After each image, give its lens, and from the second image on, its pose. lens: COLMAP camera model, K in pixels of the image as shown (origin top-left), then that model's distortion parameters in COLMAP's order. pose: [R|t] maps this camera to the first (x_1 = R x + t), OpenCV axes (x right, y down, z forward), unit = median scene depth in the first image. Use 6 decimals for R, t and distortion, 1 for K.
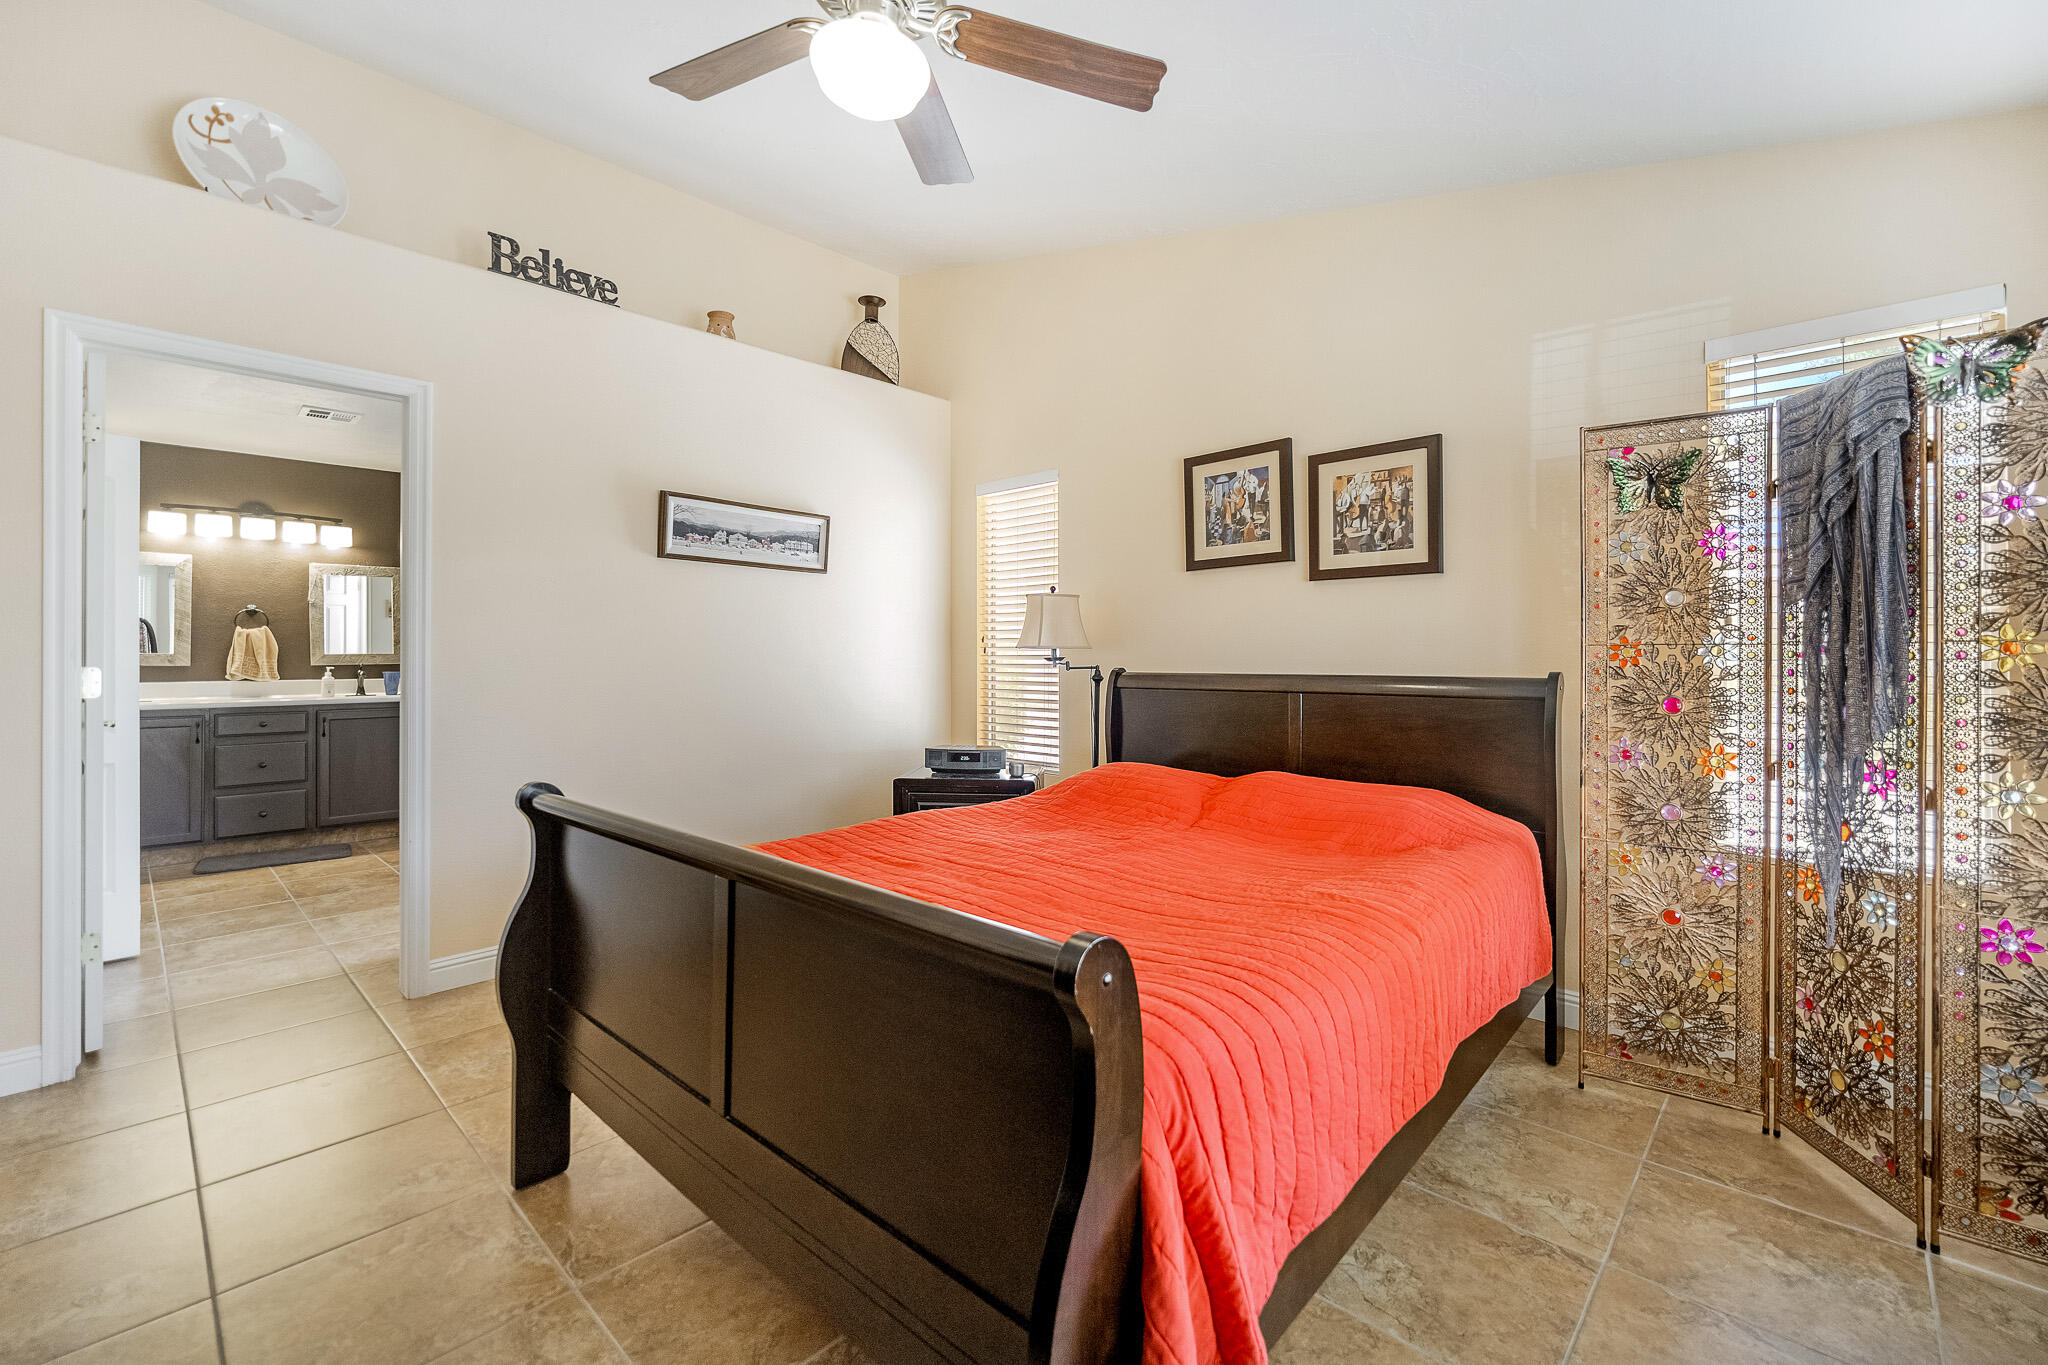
lens RADIAL K [[857.8, 0, 1027.4], [0, 857.8, 652.6], [0, 0, 1]] dist [-0.002530, -0.000084]
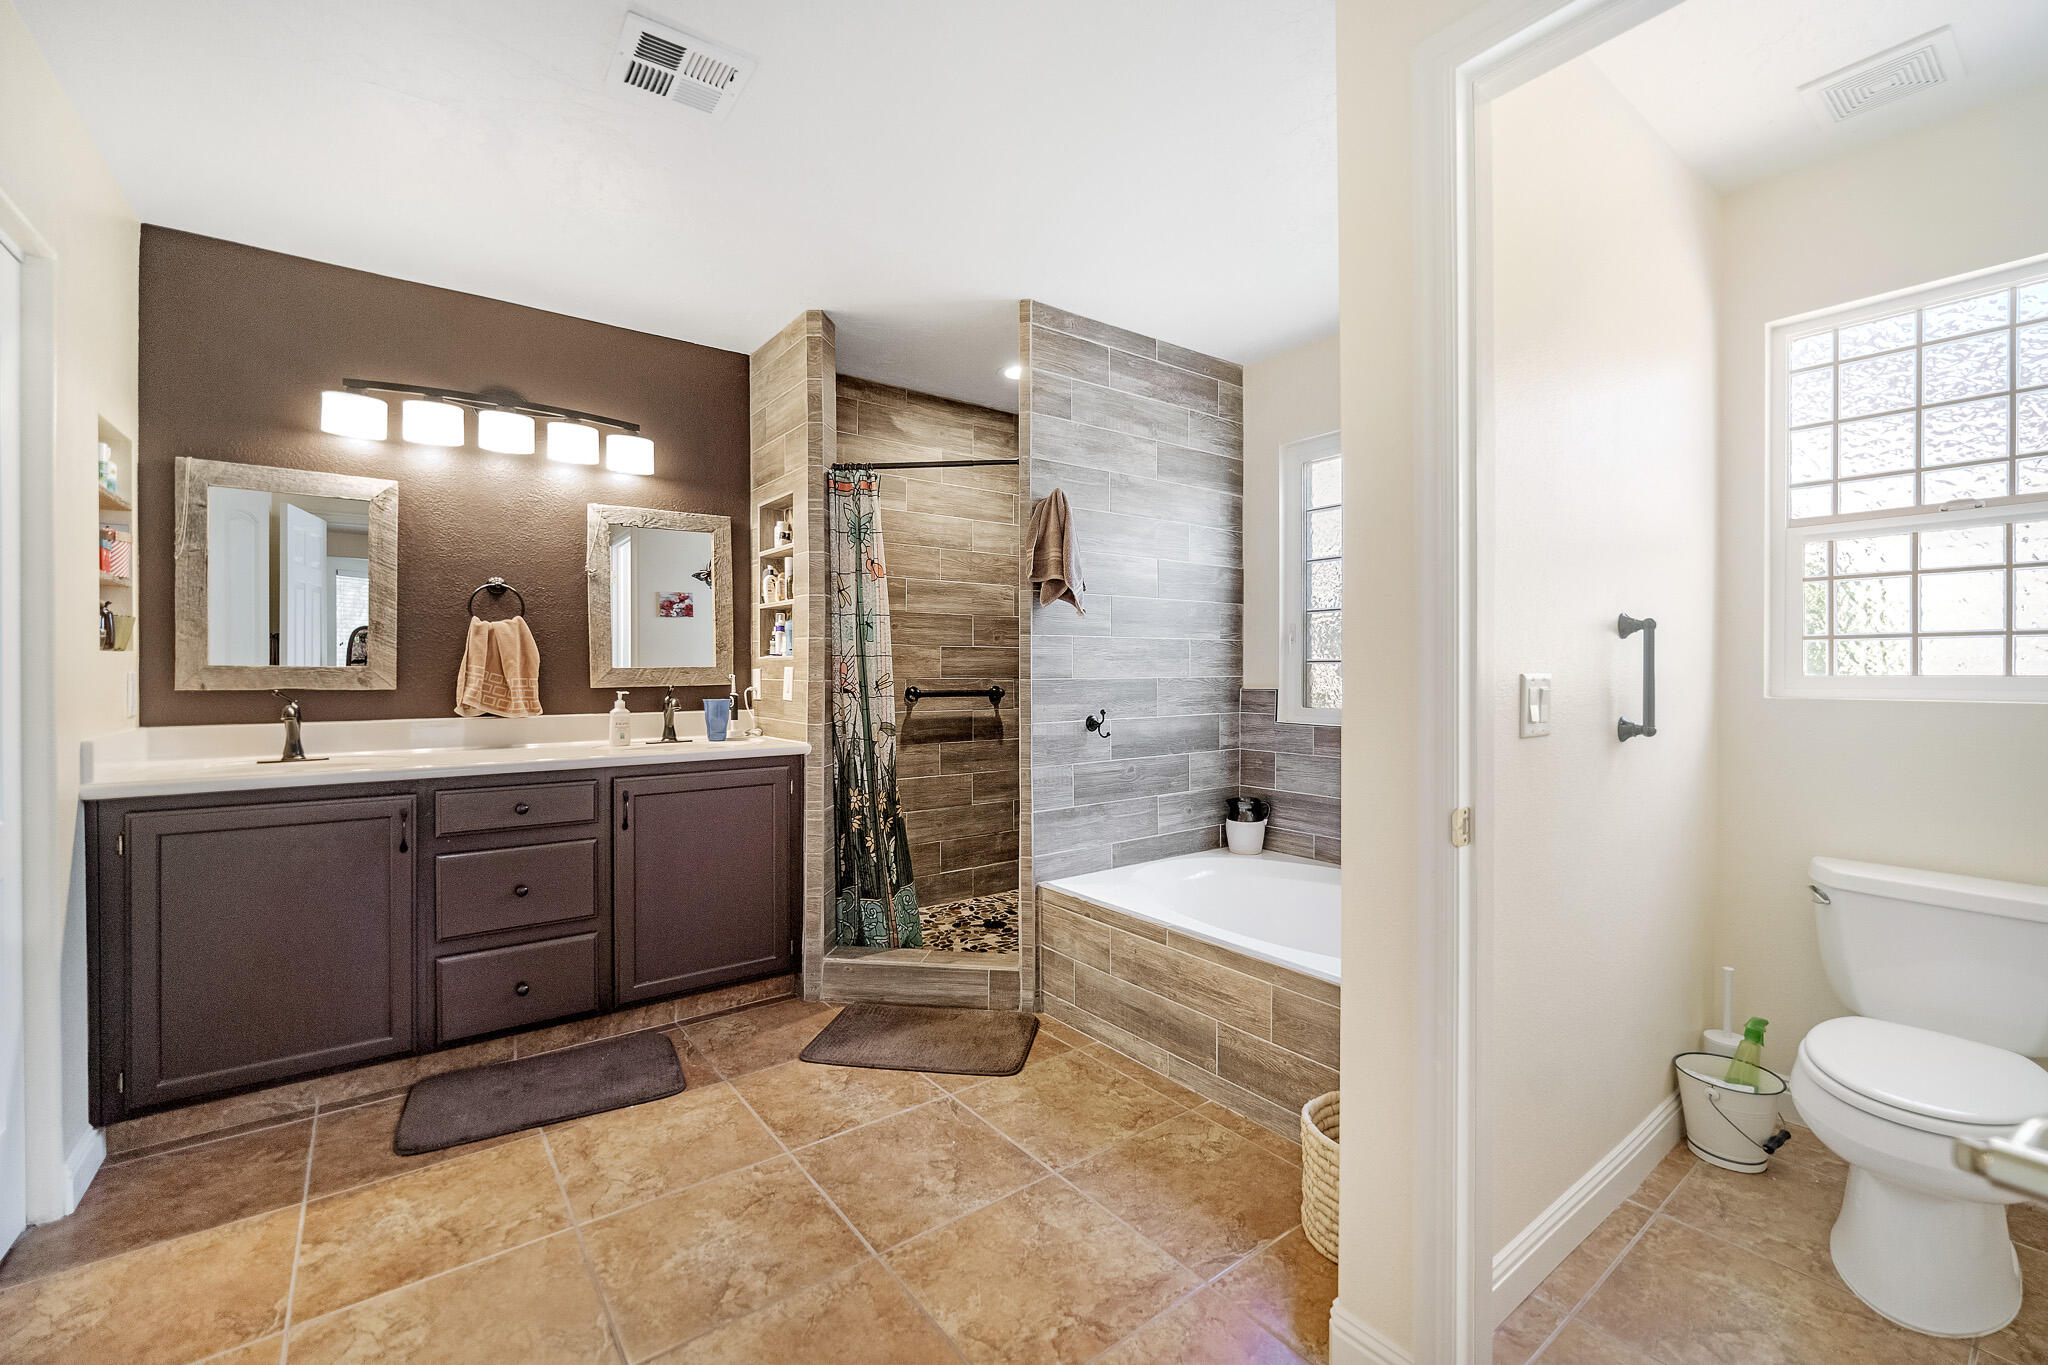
lens RADIAL K [[857.8, 0, 1026.9], [0, 857.8, 678.0], [0, 0, 1]] dist [-0.002530, -0.000084]
pose [[0.986267, 0.004619, -0.165091, -0.247625], [-0.002328, 0.999898, 0.014067, 0.000026], [0.165140, -0.013490, 0.986178, 0.265077]]
